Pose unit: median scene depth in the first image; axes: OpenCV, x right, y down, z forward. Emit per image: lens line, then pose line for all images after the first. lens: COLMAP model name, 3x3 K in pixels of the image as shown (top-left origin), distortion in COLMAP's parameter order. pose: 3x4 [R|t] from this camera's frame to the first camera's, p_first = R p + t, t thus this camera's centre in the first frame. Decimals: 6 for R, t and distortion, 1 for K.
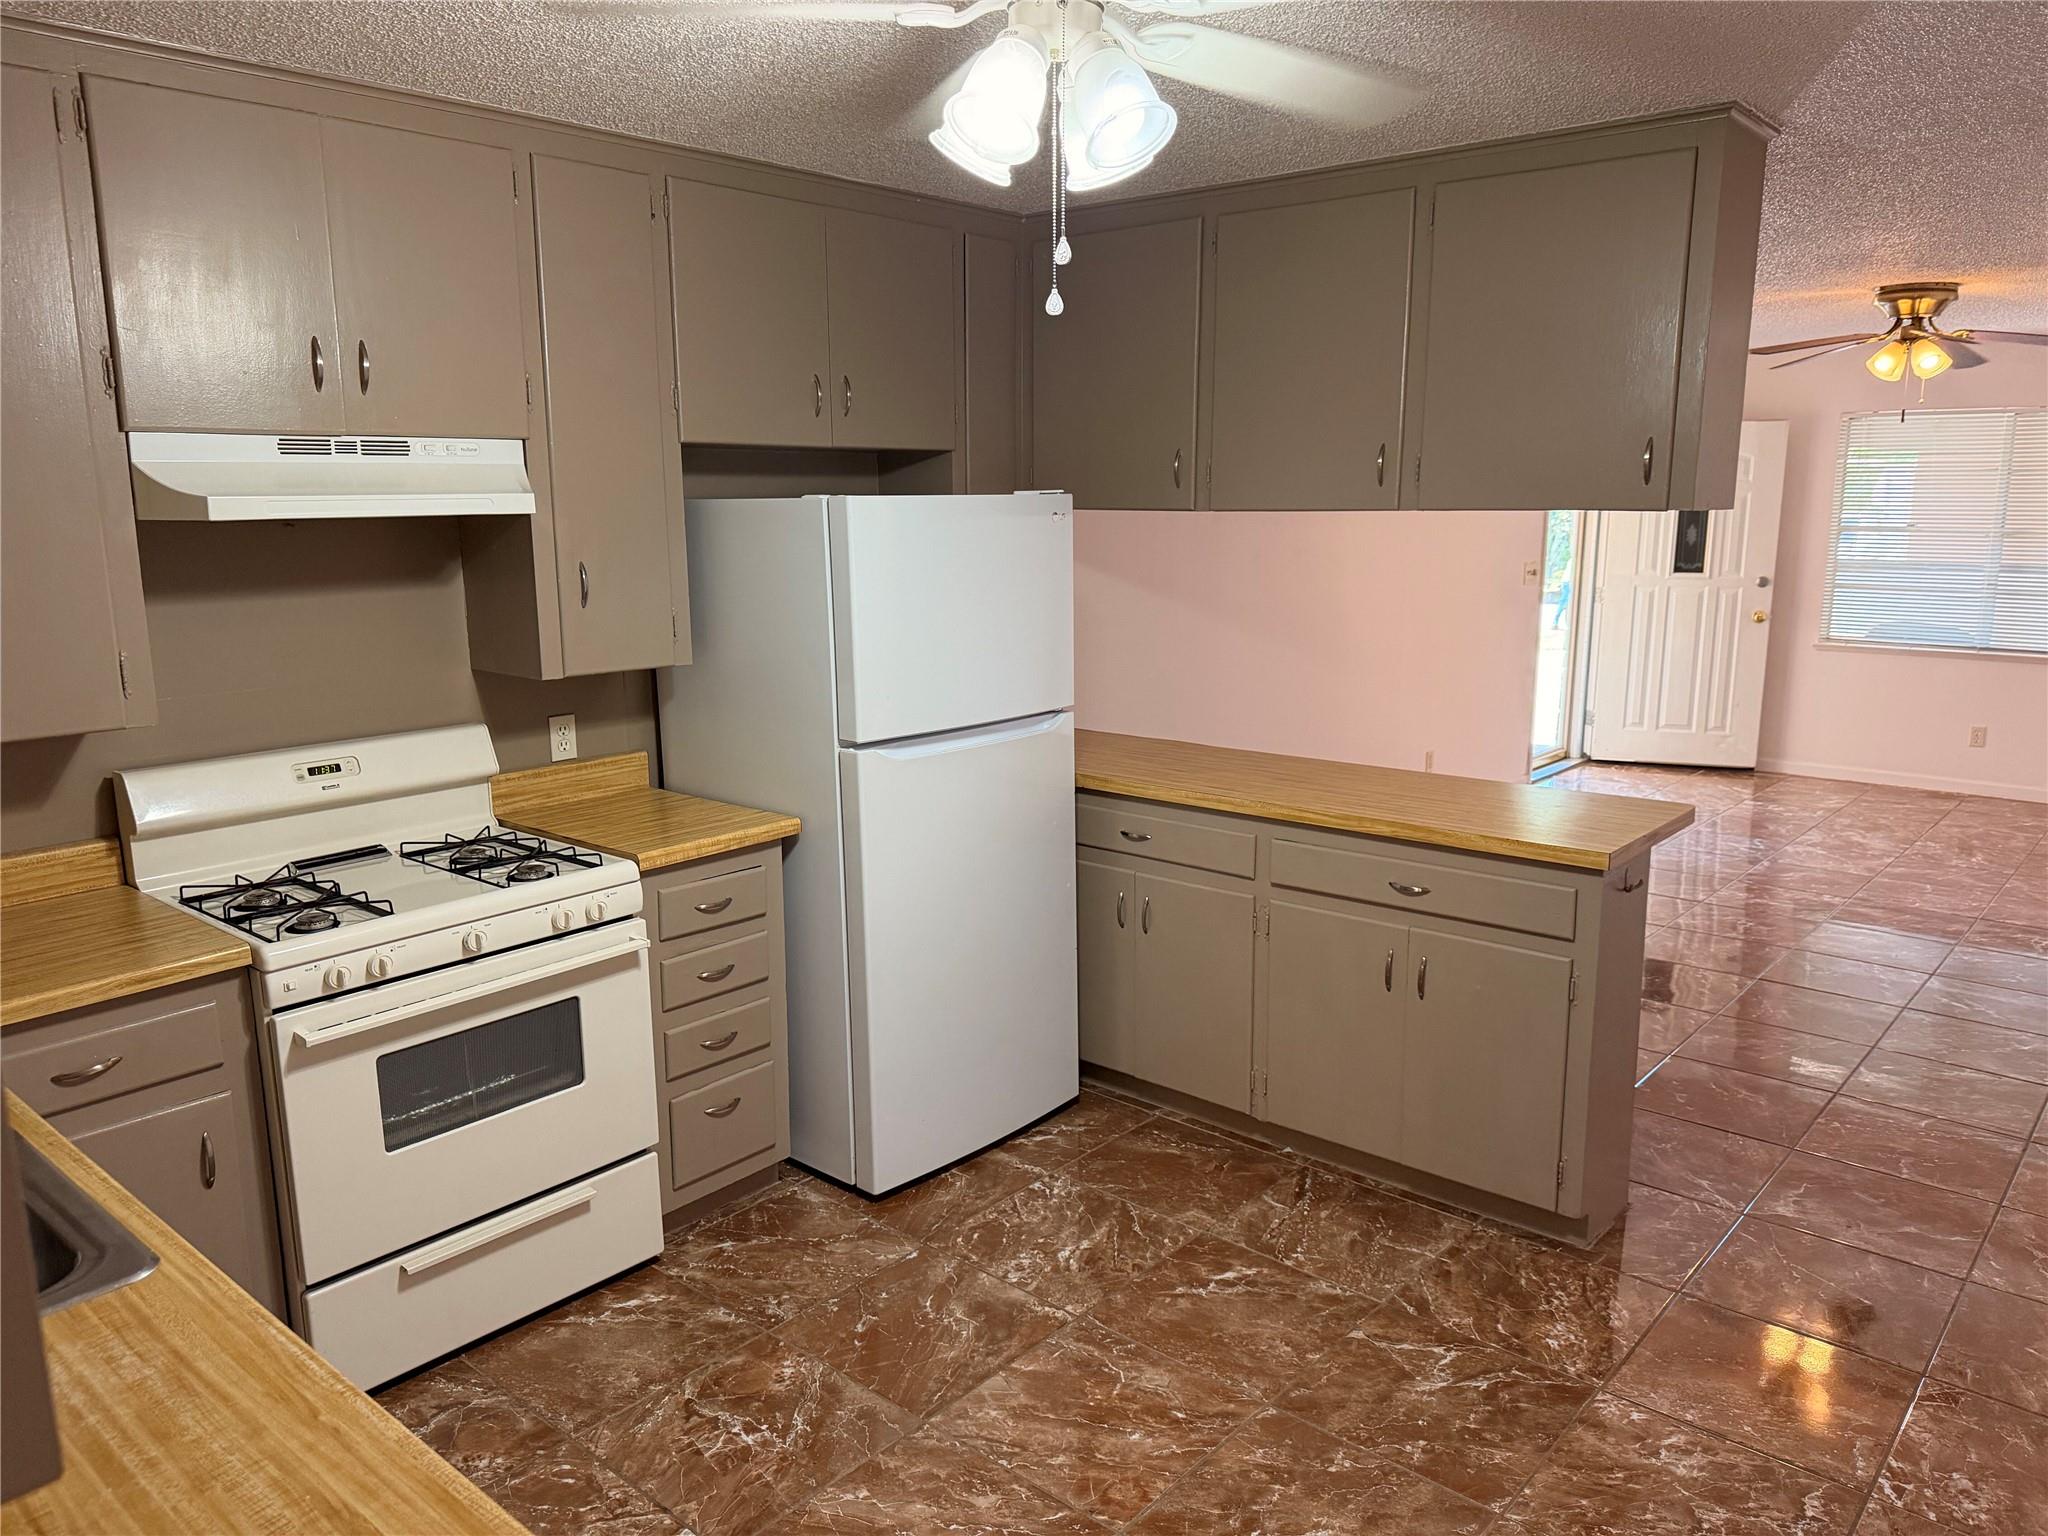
lens RADIAL K [[1462.5, 0, 1024.0], [0, 1462.5, 768.0], [0, 0, 1]] dist [0.153192, -0.257604]
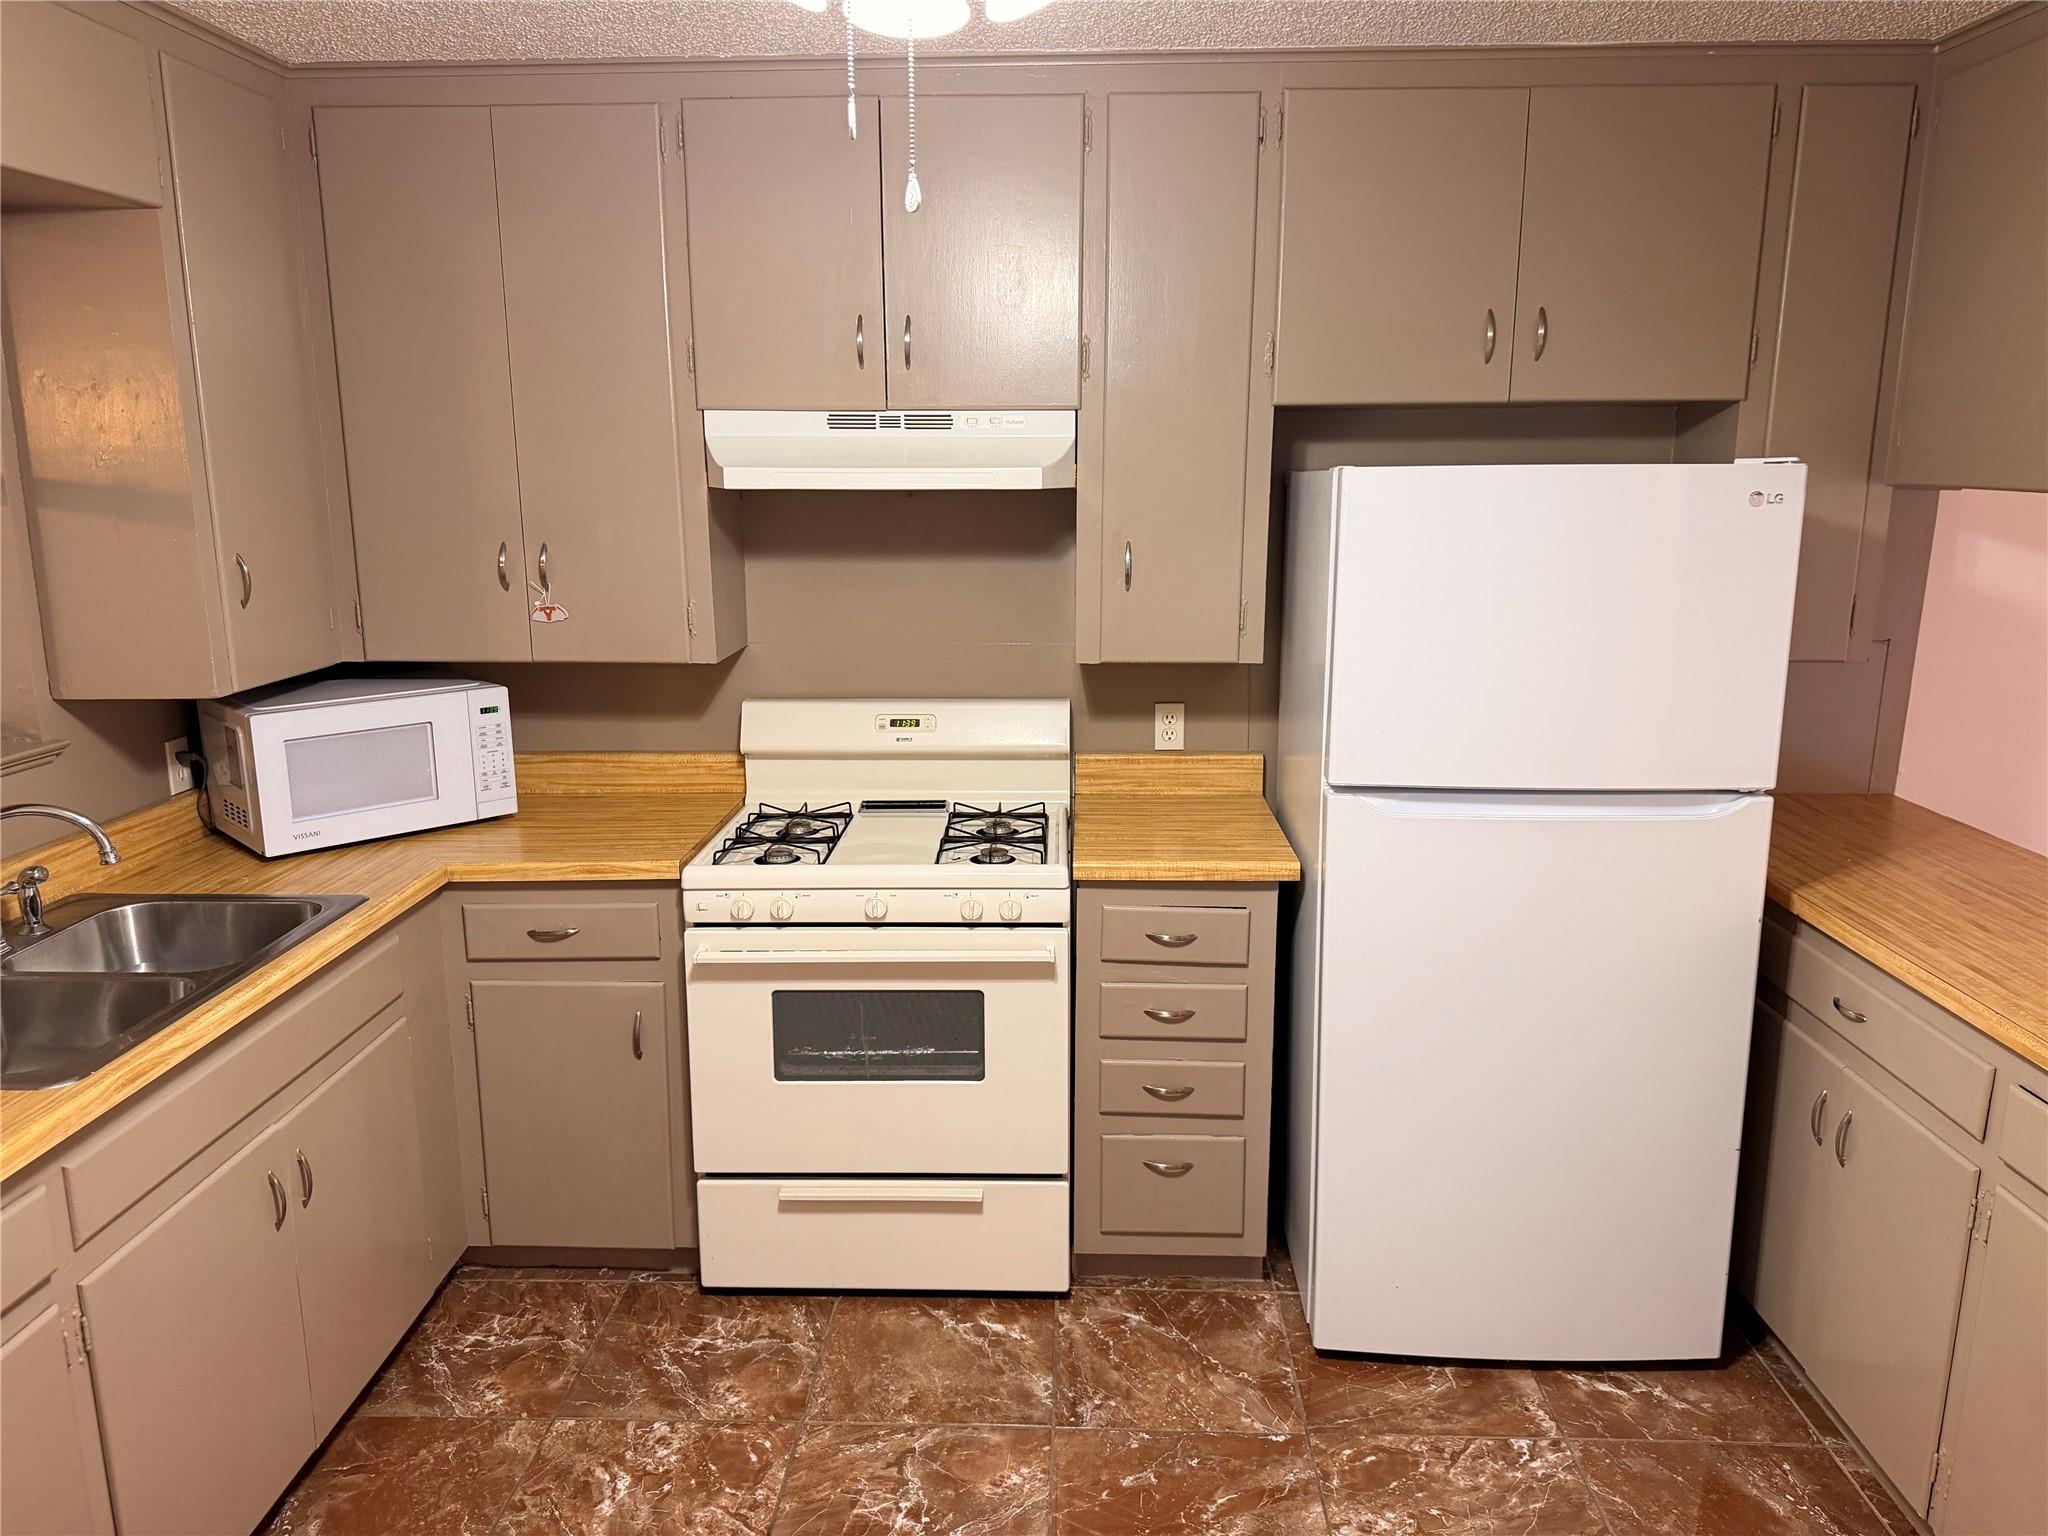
lens RADIAL K [[1462.5, 0, 1024.0], [0, 1462.5, 768.0], [0, 0, 1]] dist [0.153192, -0.257604]
pose [[0.627458, 0.163859, -0.761214, 0.403391], [-0.147198, 0.984941, 0.090685, -0.076432], [0.764611, 0.055148, 0.642129, 0.387976]]
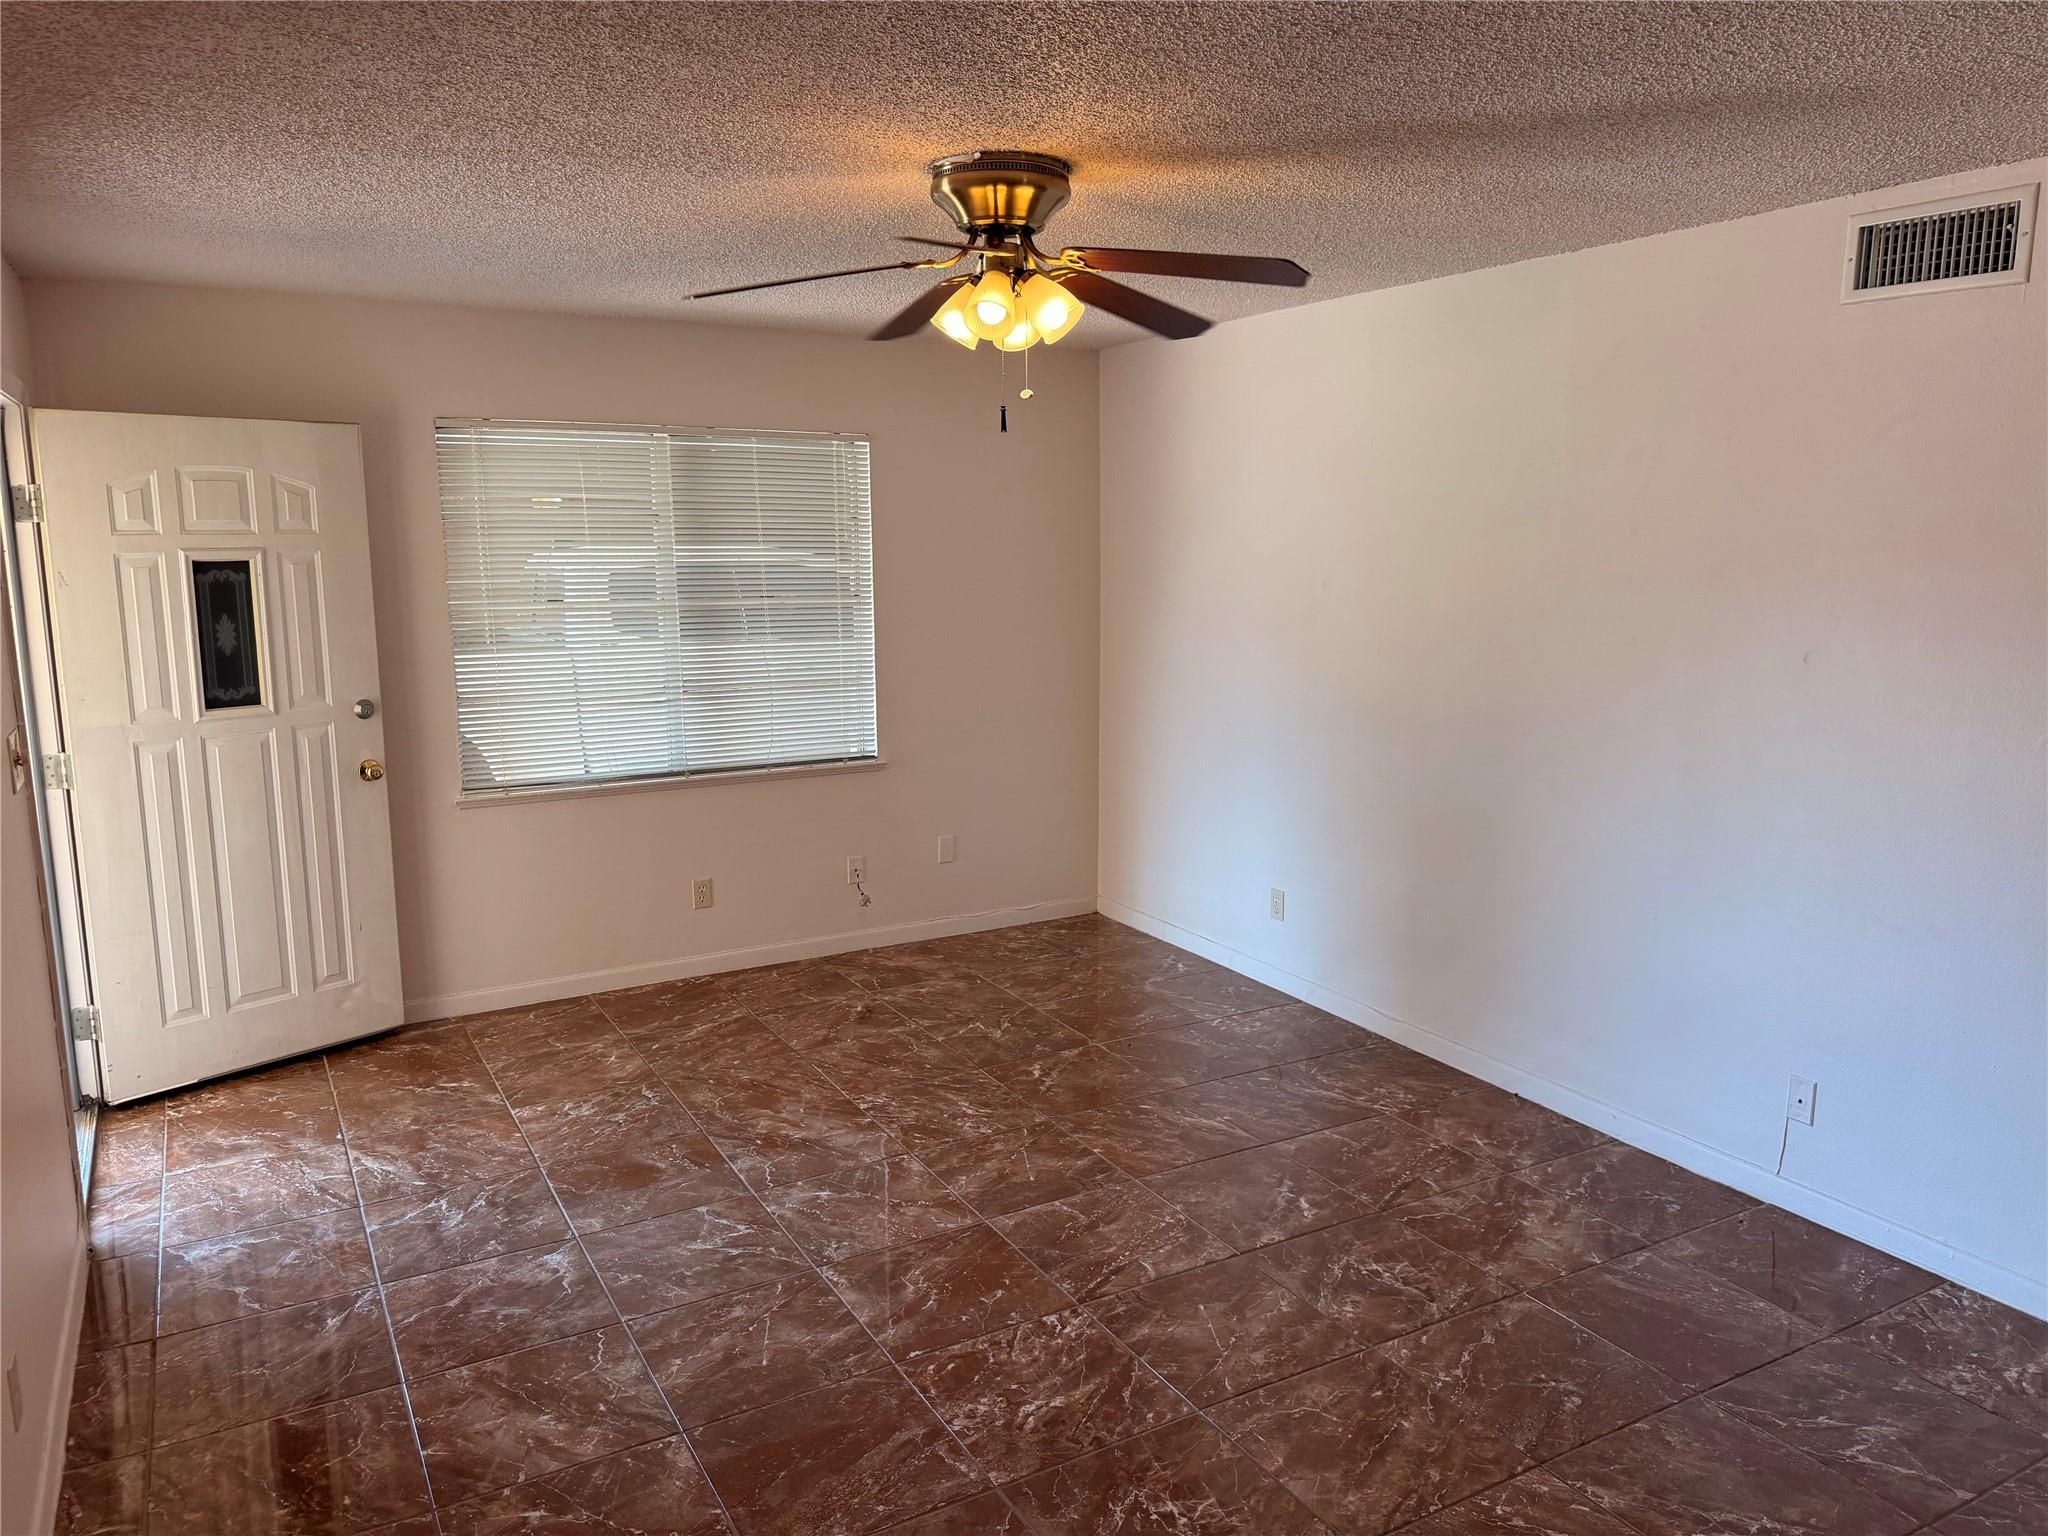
lens RADIAL K [[1462.5, 0, 1024.0], [0, 1462.5, 768.0], [0, 0, 1]] dist [0.153192, -0.257604]
pose [[0.347202, -0.162415, 0.923619, 0.161032], [0.182091, 0.977820, 0.103495, -0.317482], [-0.919942, 0.132249, 0.369075, 1.560073]]
